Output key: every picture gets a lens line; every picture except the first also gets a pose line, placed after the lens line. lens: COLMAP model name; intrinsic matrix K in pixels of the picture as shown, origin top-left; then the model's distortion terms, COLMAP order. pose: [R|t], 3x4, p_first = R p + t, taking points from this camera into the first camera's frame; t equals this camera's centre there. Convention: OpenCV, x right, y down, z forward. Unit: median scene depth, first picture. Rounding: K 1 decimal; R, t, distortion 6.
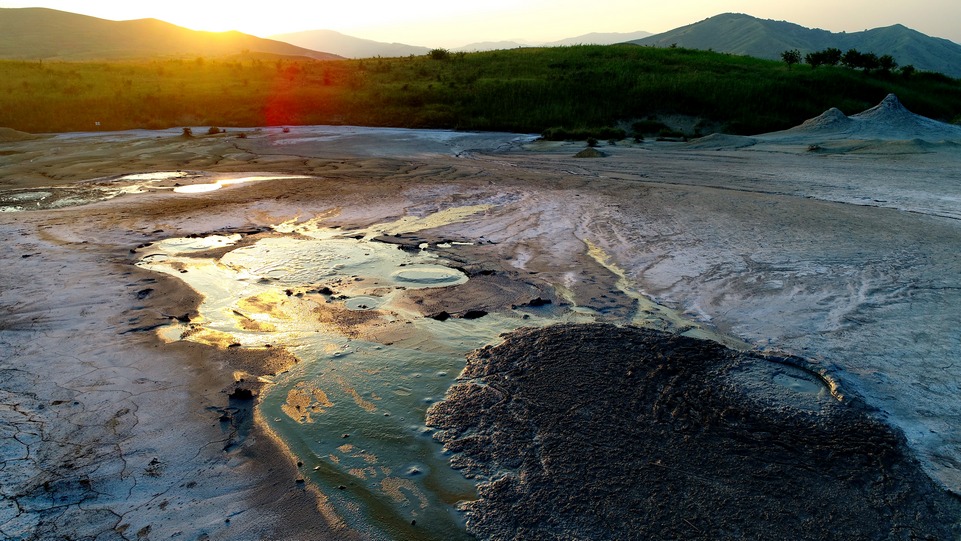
lens RADIAL K [[671.5, 0, 480.1], [0, 671.5, 301.1], [0, 0, 1]] dist [0.002325, -0.003076]
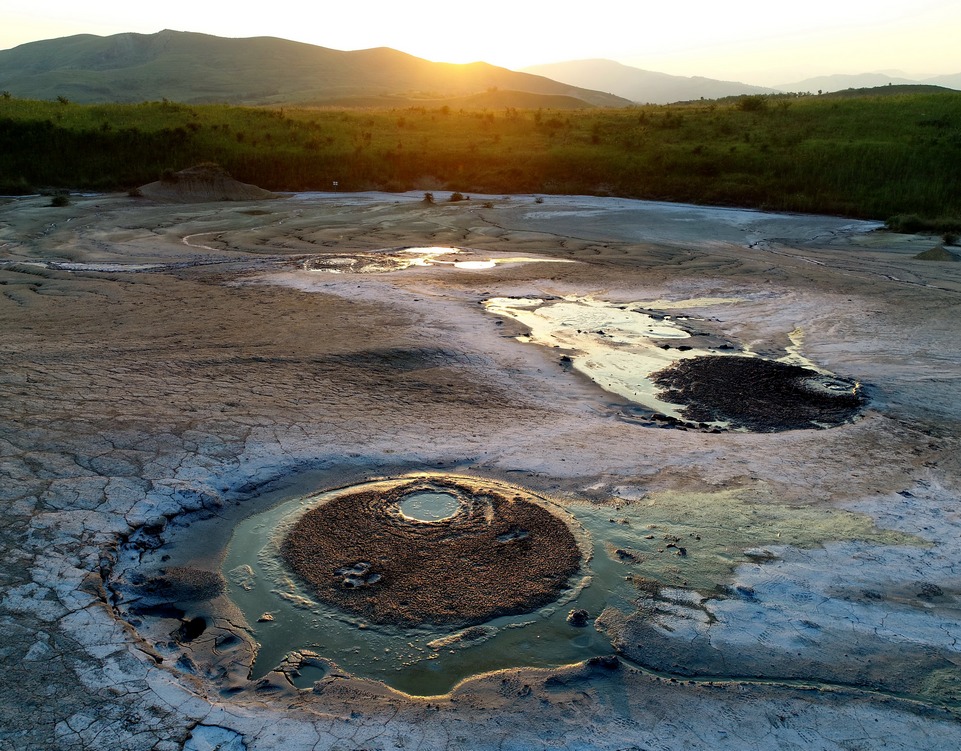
lens RADIAL K [[940.4, 0, 480.5], [0, 940.4, 375.5], [0, 0, 1]] dist [0.015357, -0.007405]
pose [[0.945785, 0.107311, -0.306553, 0.016961], [-0.127147, 0.990843, -0.045426, 0.018418], [0.298871, 0.081941, 0.950769, -0.102302]]
